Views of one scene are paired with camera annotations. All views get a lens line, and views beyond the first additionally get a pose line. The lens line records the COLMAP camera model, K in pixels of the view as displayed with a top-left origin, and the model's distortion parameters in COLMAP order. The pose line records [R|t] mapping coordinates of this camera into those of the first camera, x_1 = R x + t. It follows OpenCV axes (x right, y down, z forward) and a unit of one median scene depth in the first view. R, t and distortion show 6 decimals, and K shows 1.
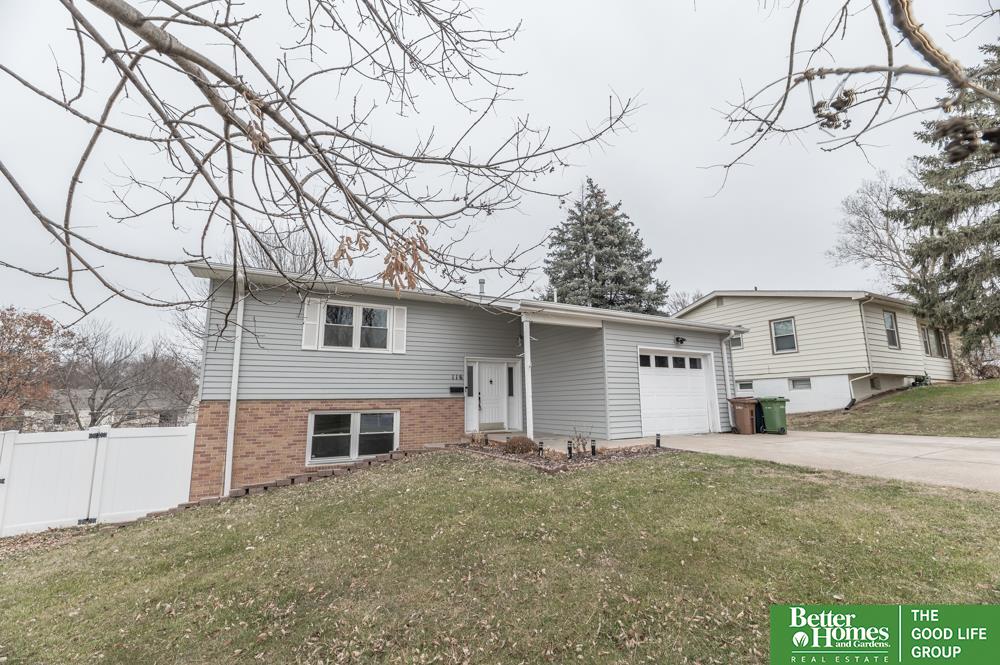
lens RADIAL K [[402.4, 0, 501.1], [0, 402.4, 337.8], [0, 0, 1]] dist [-0.001308, -0.000305]
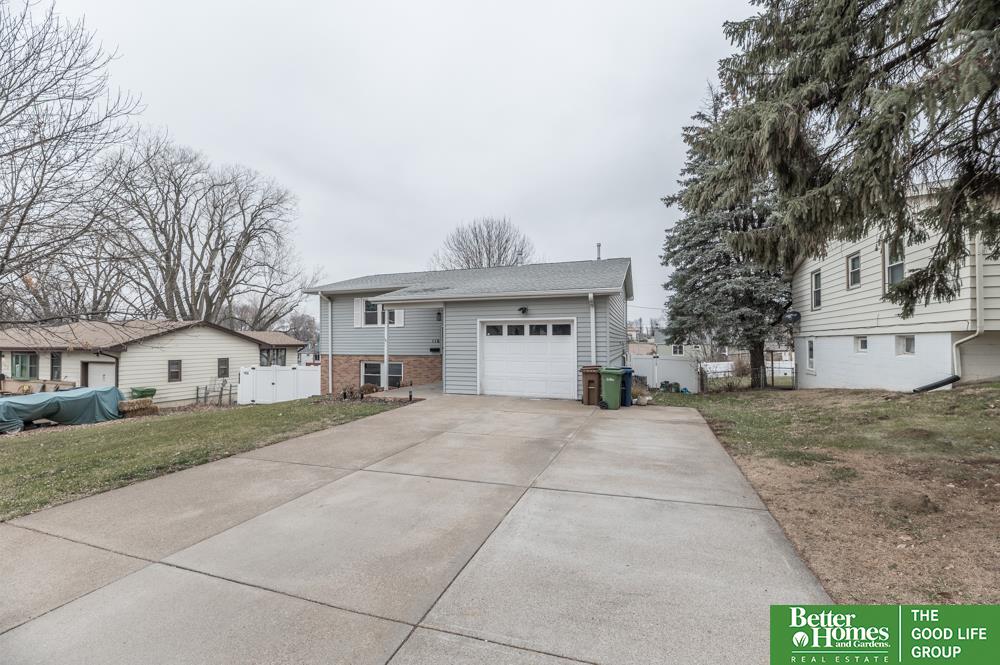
lens RADIAL K [[398.3, 0, 502.7], [0, 398.3, 341.2], [0, 0, 1]] dist [0.000360, 0.000017]
pose [[0.681979, 0.007888, -0.731329, 1.145156], [0.108473, 0.987792, 0.111808, -0.035414], [0.723283, -0.155580, 0.672798, 0.236644]]
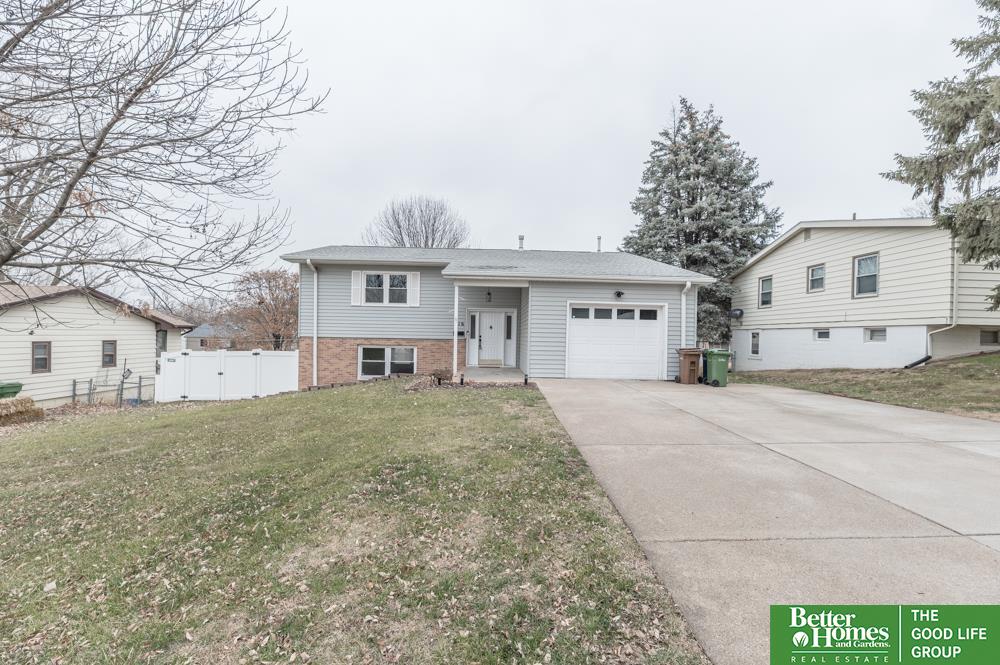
lens RADIAL K [[402.4, 0, 501.1], [0, 402.4, 337.8], [0, 0, 1]] dist [-0.001308, -0.000305]
pose [[0.894854, 0.031842, -0.445222, 0.630286], [0.040077, 0.987692, 0.151191, -0.052187], [0.444556, -0.153137, 0.882564, -0.107570]]
